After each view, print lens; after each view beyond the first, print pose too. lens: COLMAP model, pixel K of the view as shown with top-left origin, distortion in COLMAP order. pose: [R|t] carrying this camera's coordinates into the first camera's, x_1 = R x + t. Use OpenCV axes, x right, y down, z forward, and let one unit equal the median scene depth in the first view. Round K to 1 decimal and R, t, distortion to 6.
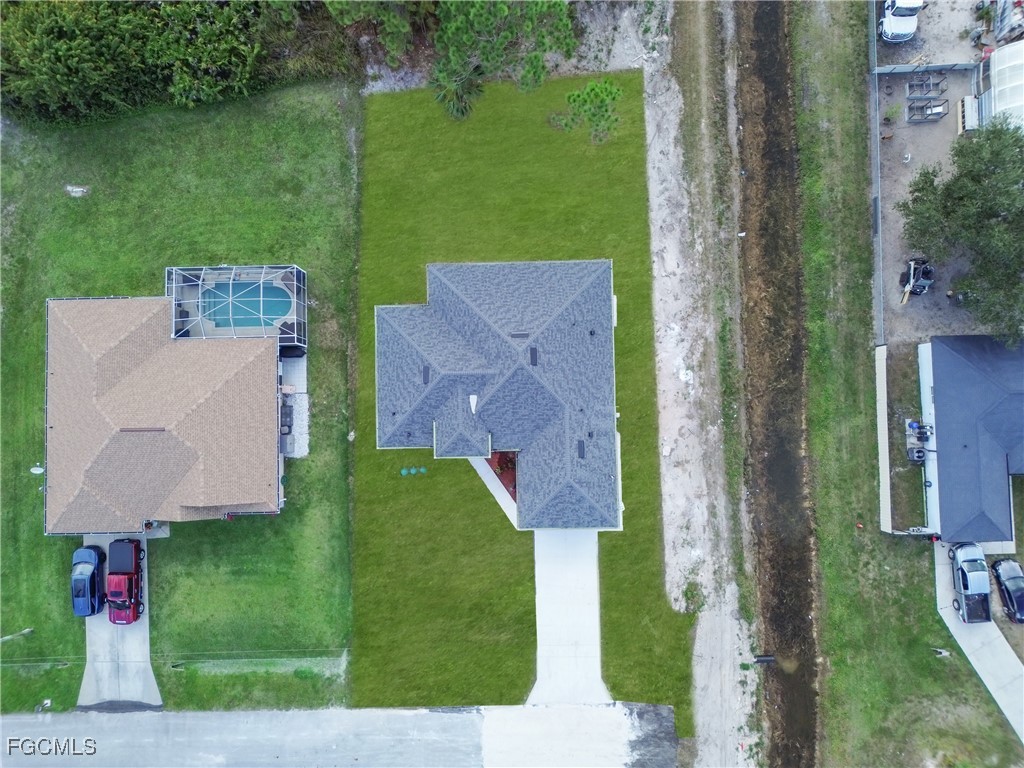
lens RADIAL K [[717.1, 0, 512.0], [0, 717.1, 384.0], [0, 0, 1]] dist [0.056473, -0.046839]
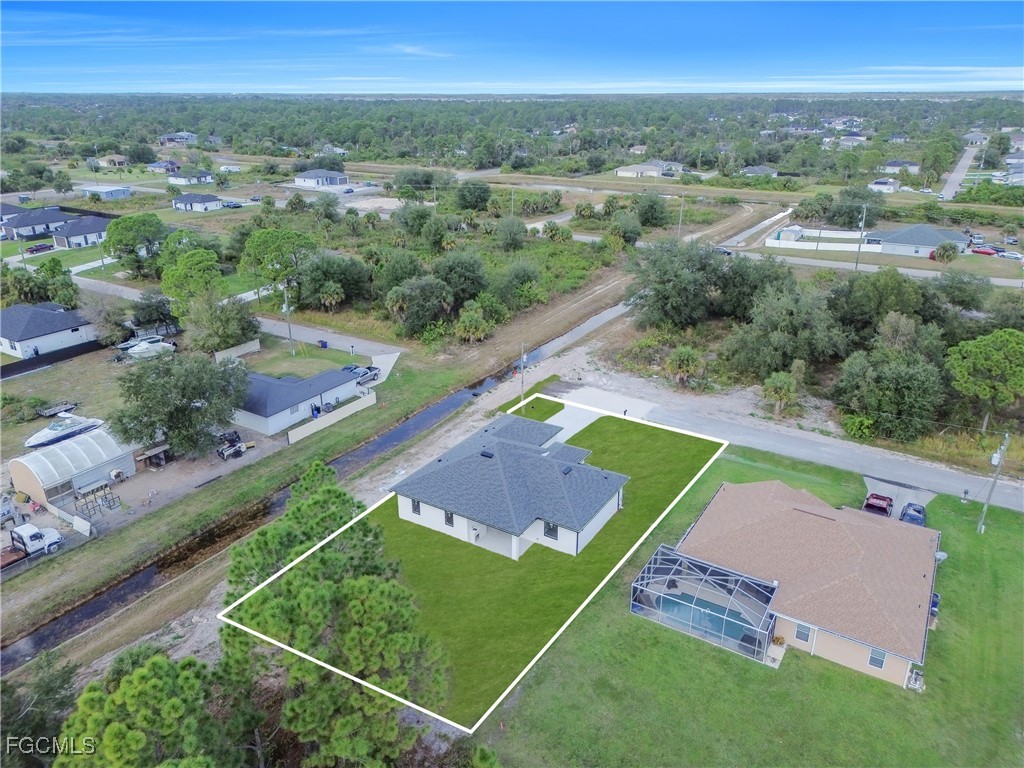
lens RADIAL K [[717.1, 0, 512.0], [0, 717.1, 384.0], [0, 0, 1]] dist [0.056473, -0.046839]
pose [[-0.837991, -0.185935, 0.513029, -0.593836], [0.545616, -0.270684, 0.793116, -0.923767], [-0.008600, 0.944541, 0.328280, 0.407934]]
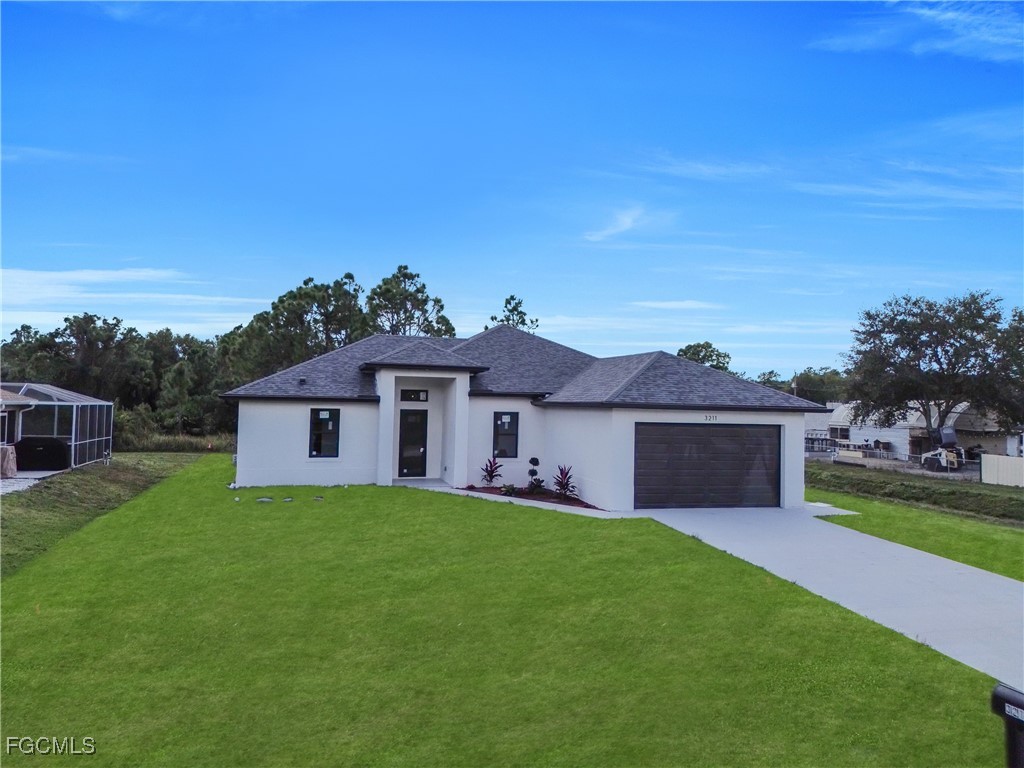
lens RADIAL K [[717.1, 0, 512.0], [0, 717.1, 384.0], [0, 0, 1]] dist [0.056473, -0.046839]
pose [[0.964032, 0.055247, 0.259982, -0.125201], [0.258879, 0.026395, -0.965549, 0.510266], [-0.060206, 0.998124, 0.011143, 0.922351]]
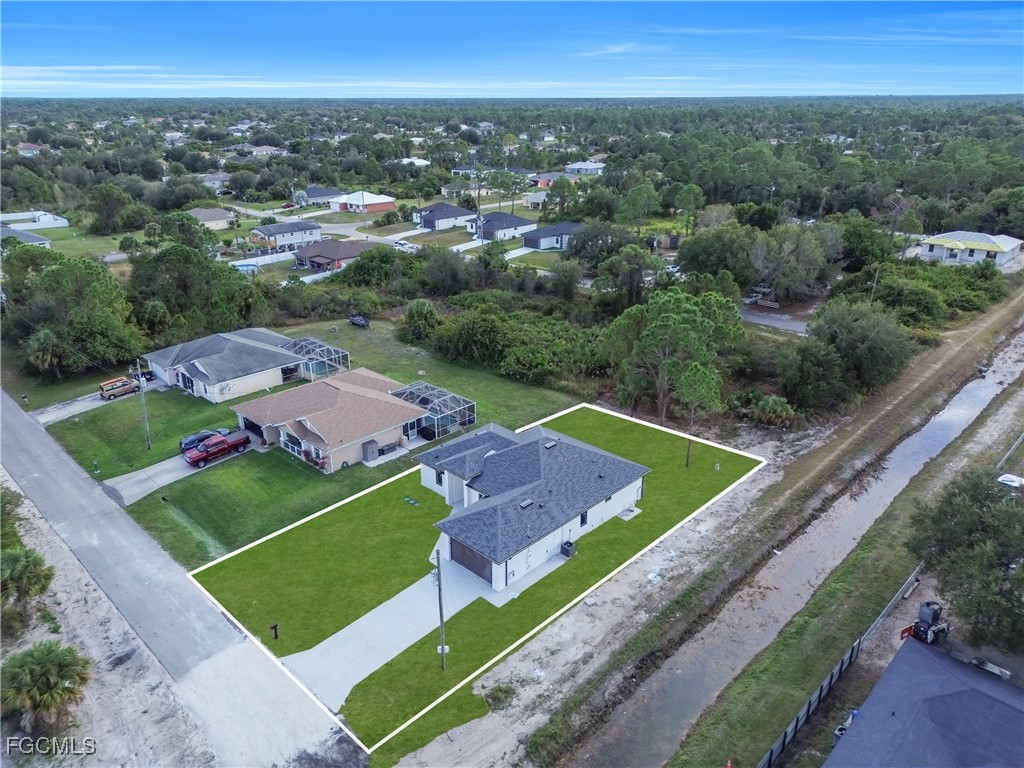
lens RADIAL K [[717.1, 0, 512.0], [0, 717.1, 384.0], [0, 0, 1]] dist [0.056473, -0.046839]
pose [[0.704608, 0.281291, -0.651462, 0.688077], [-0.709325, 0.304577, -0.635681, 0.691949], [0.019608, 0.910005, 0.414134, 0.337766]]
